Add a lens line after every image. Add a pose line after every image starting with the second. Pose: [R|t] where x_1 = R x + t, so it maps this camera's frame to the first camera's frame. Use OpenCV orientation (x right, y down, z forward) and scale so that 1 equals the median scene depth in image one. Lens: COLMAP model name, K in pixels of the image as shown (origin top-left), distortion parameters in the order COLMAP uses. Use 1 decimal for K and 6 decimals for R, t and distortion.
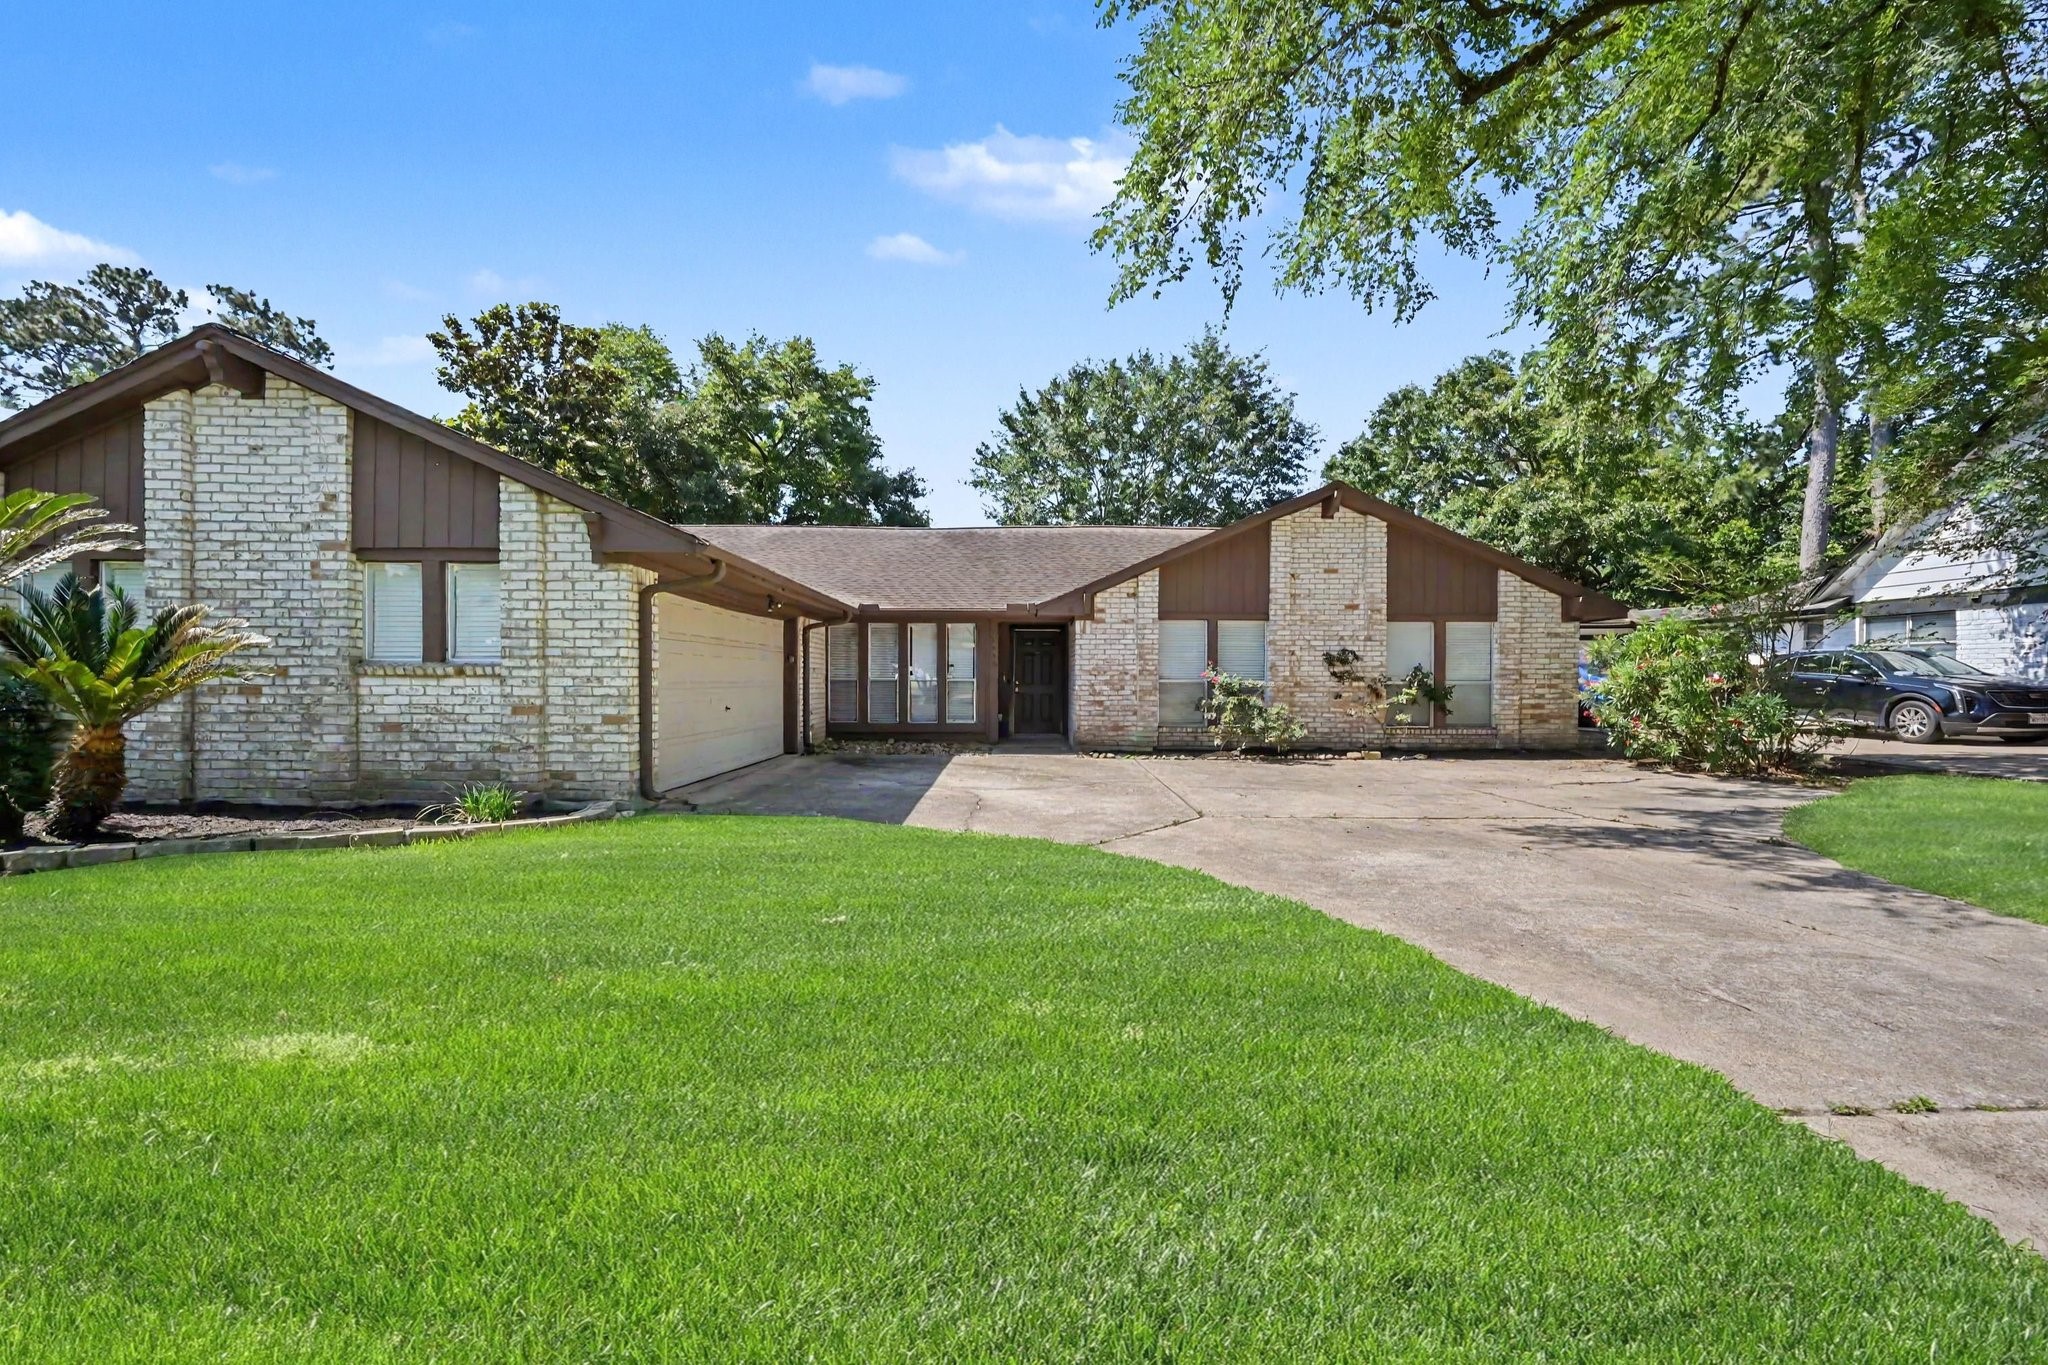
lens RADIAL K [[793.5, 0, 1024.0], [0, 793.5, 682.5], [0, 0, 1]] dist [0.000762, 0.000043]
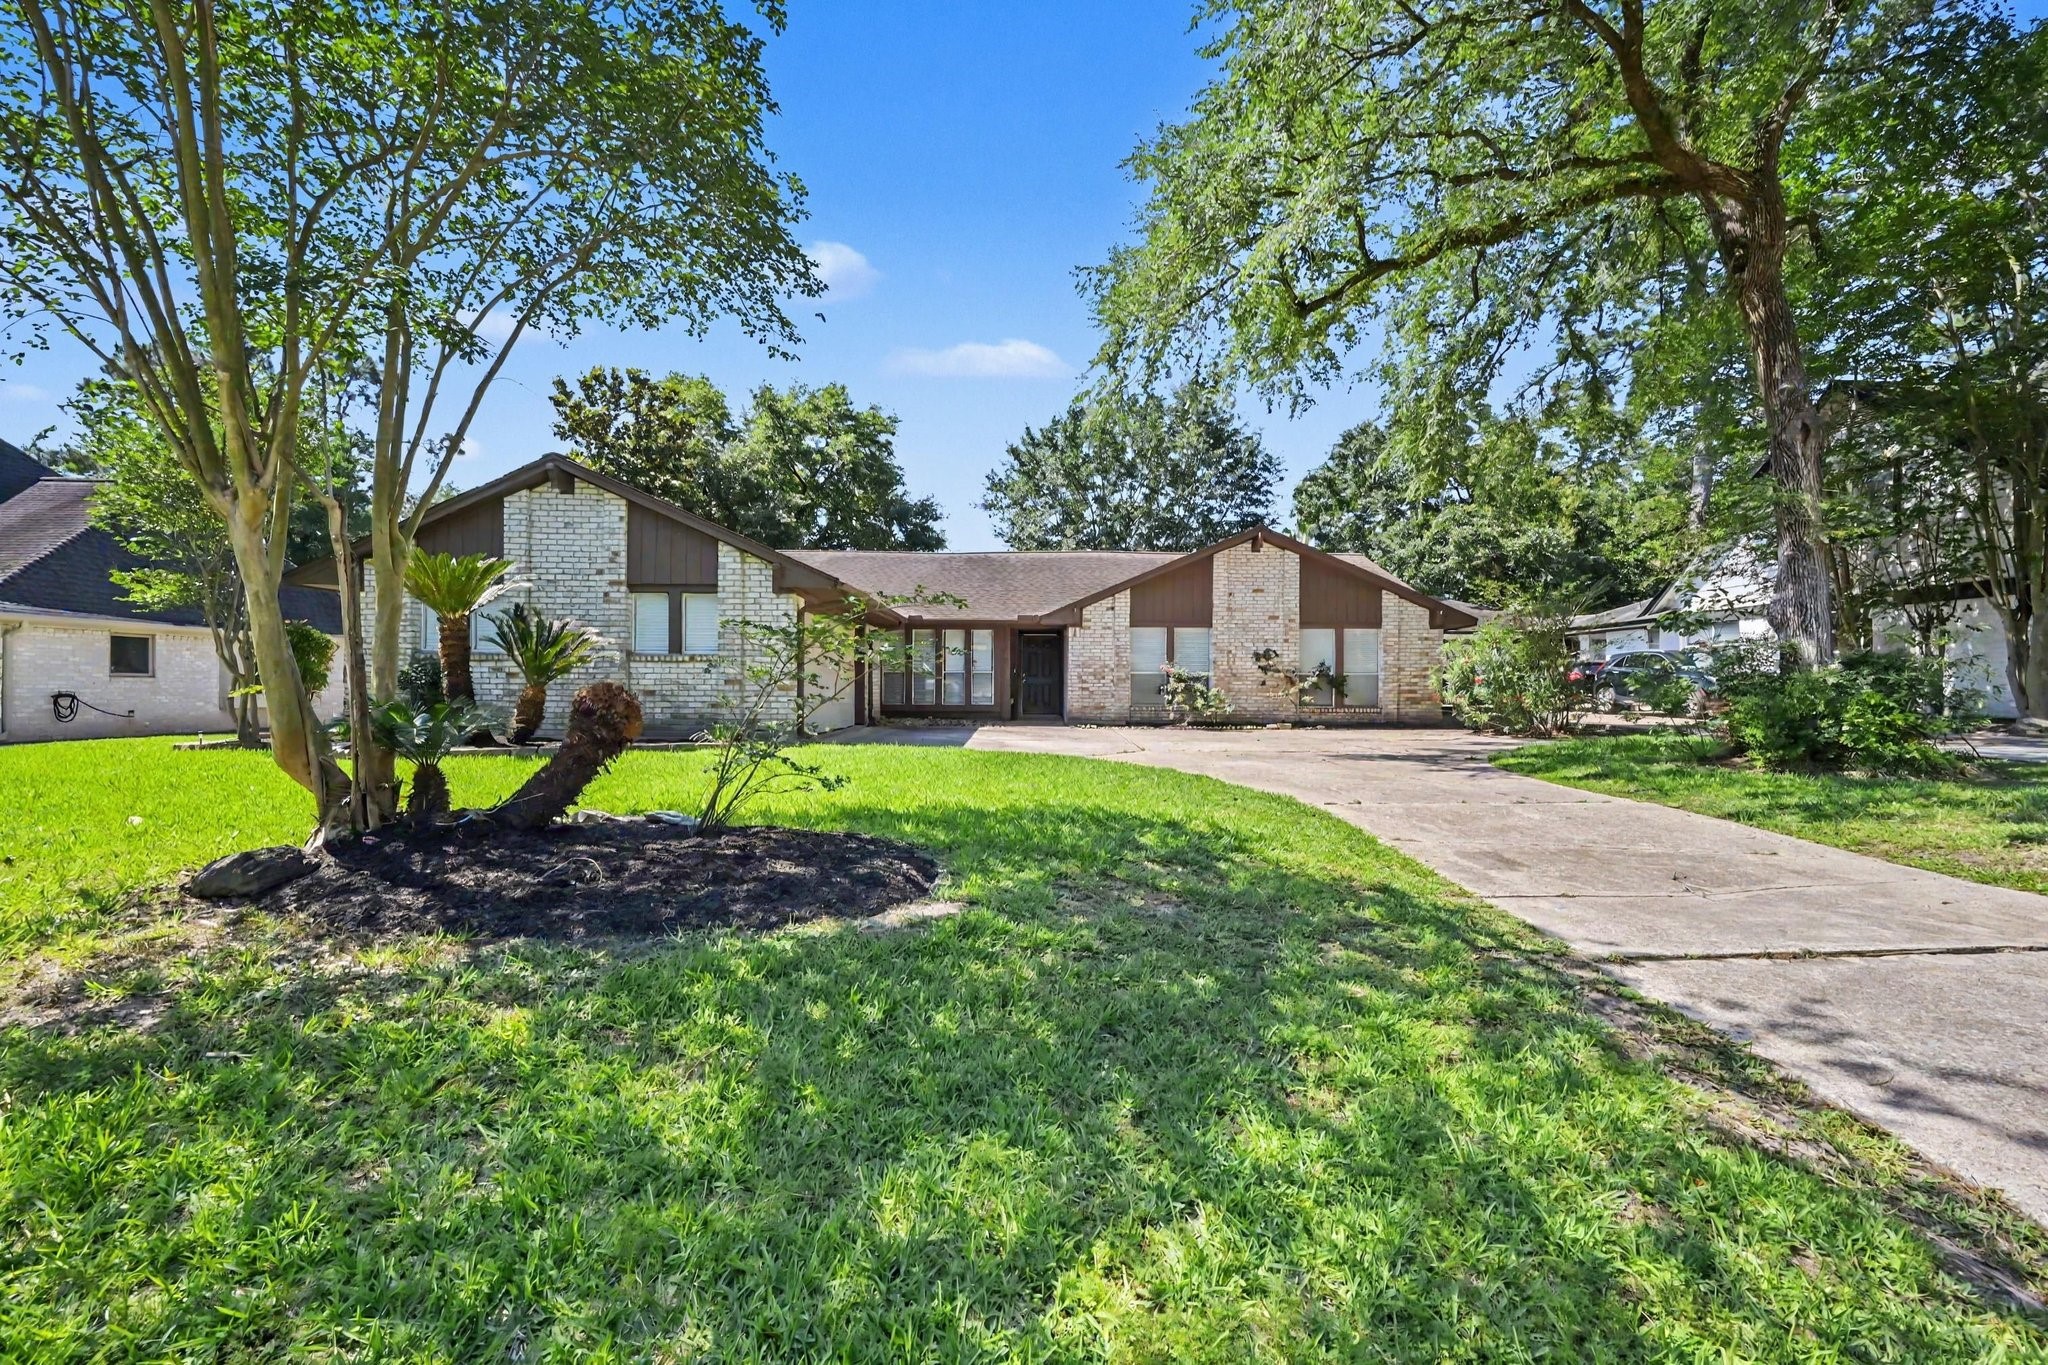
lens RADIAL K [[793.5, 0, 1024.0], [0, 793.5, 682.5], [0, 0, 1]] dist [0.000762, 0.000043]
pose [[0.999998, 0.000719, -0.001647, -0.007714], [-0.000731, 0.999975, -0.007062, 0.023294], [0.001642, 0.007063, 0.999974, -0.325576]]
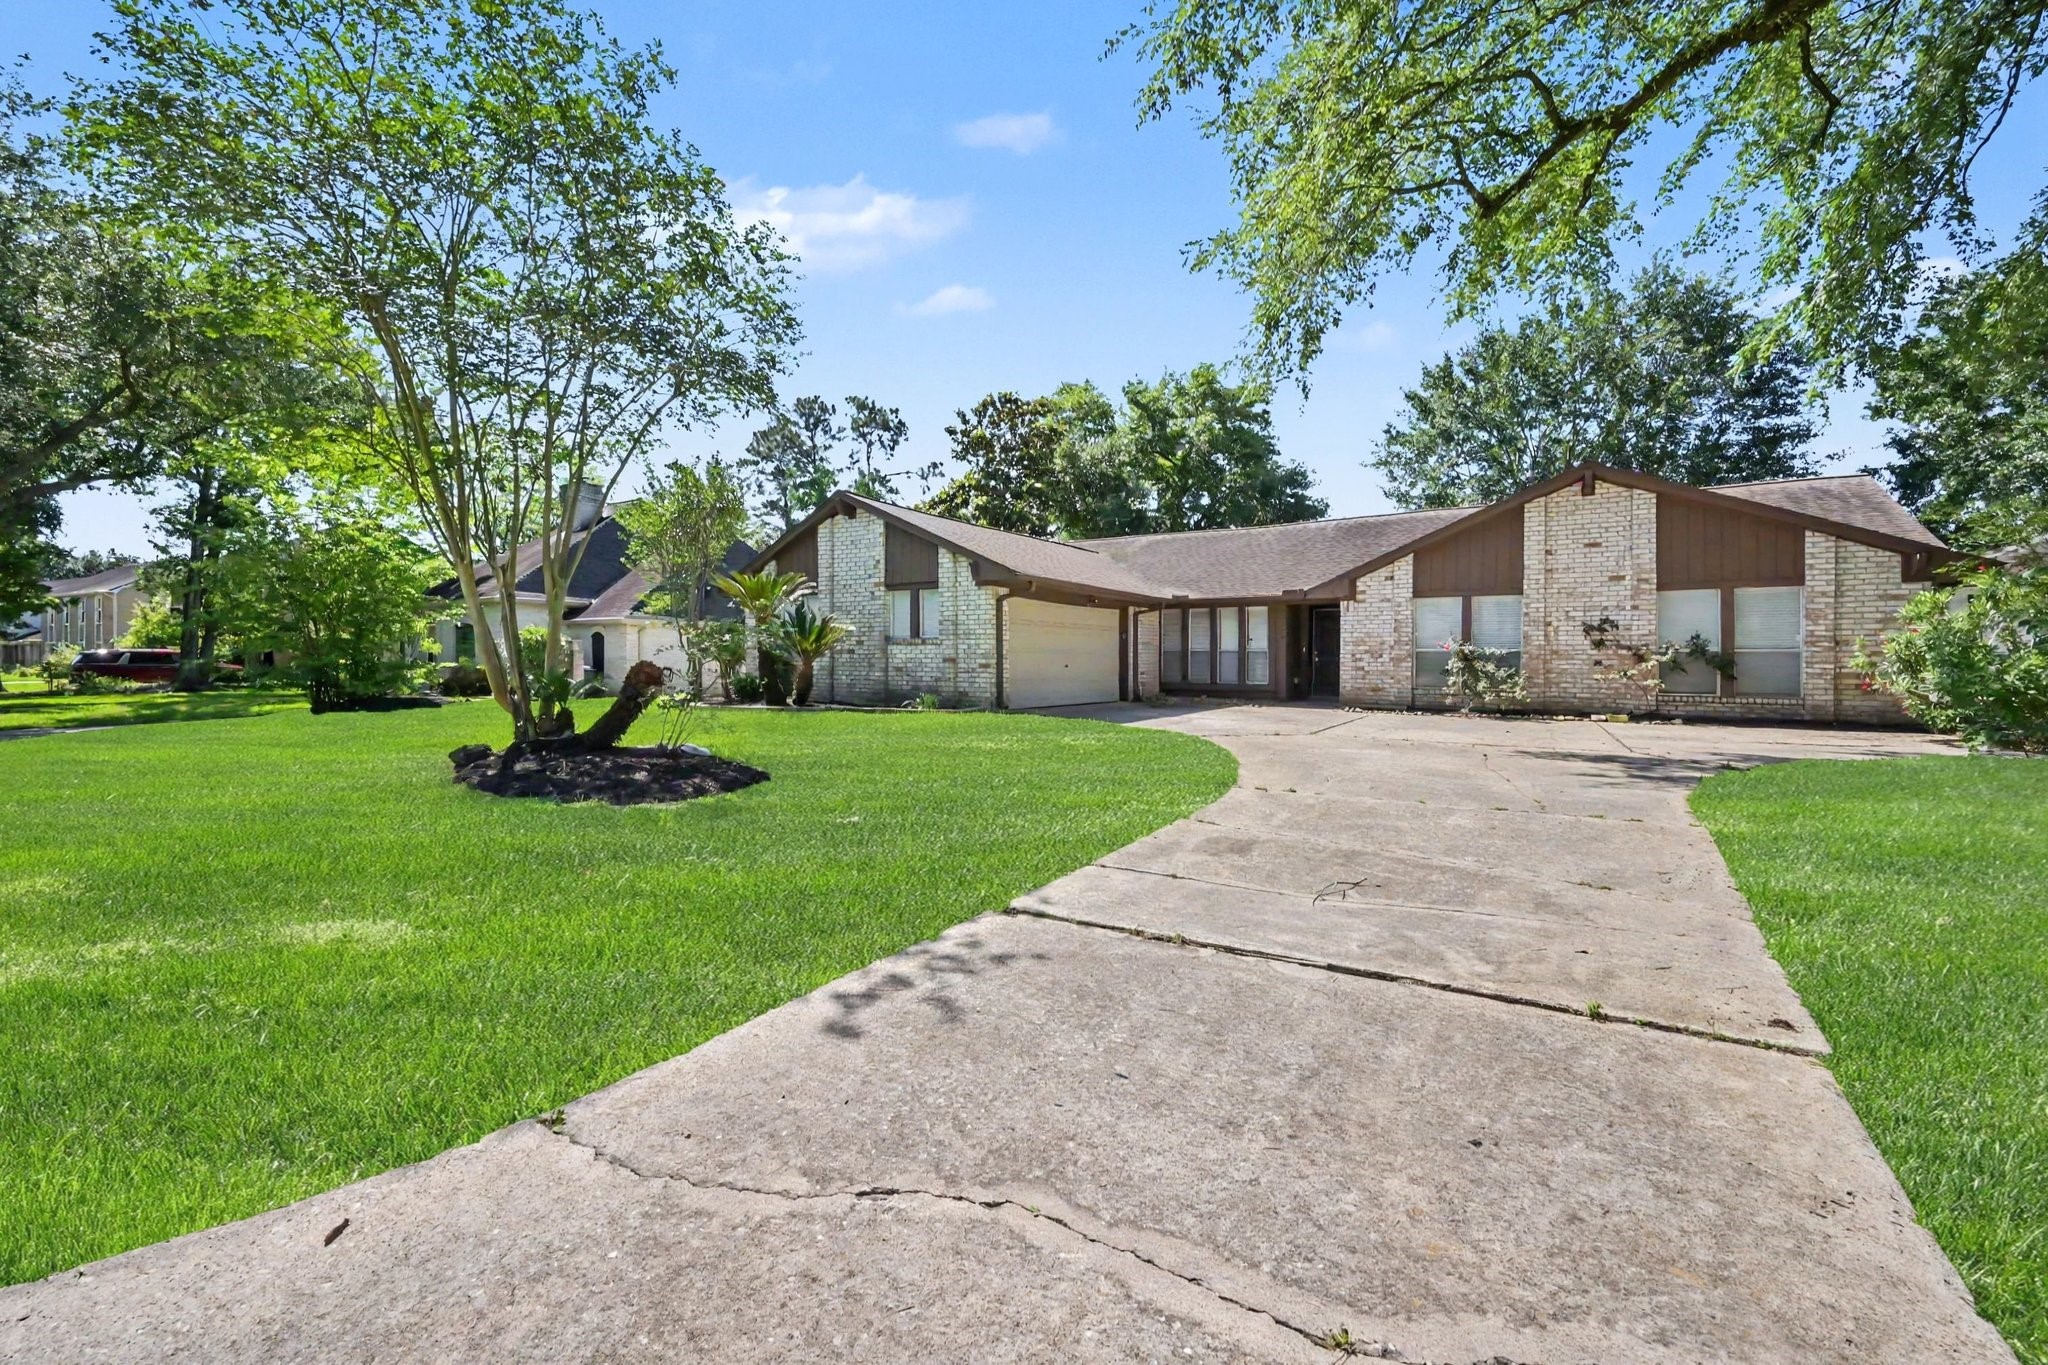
lens RADIAL K [[816.0, 0, 1024.0], [0, 816.0, 682.5], [0, 0, 1]] dist [-0.000695, -0.000144]
pose [[0.832780, 0.015988, -0.553373, 0.338655], [-0.005199, 0.999765, 0.021062, 0.022404], [0.553579, -0.014664, 0.832667, -0.309593]]
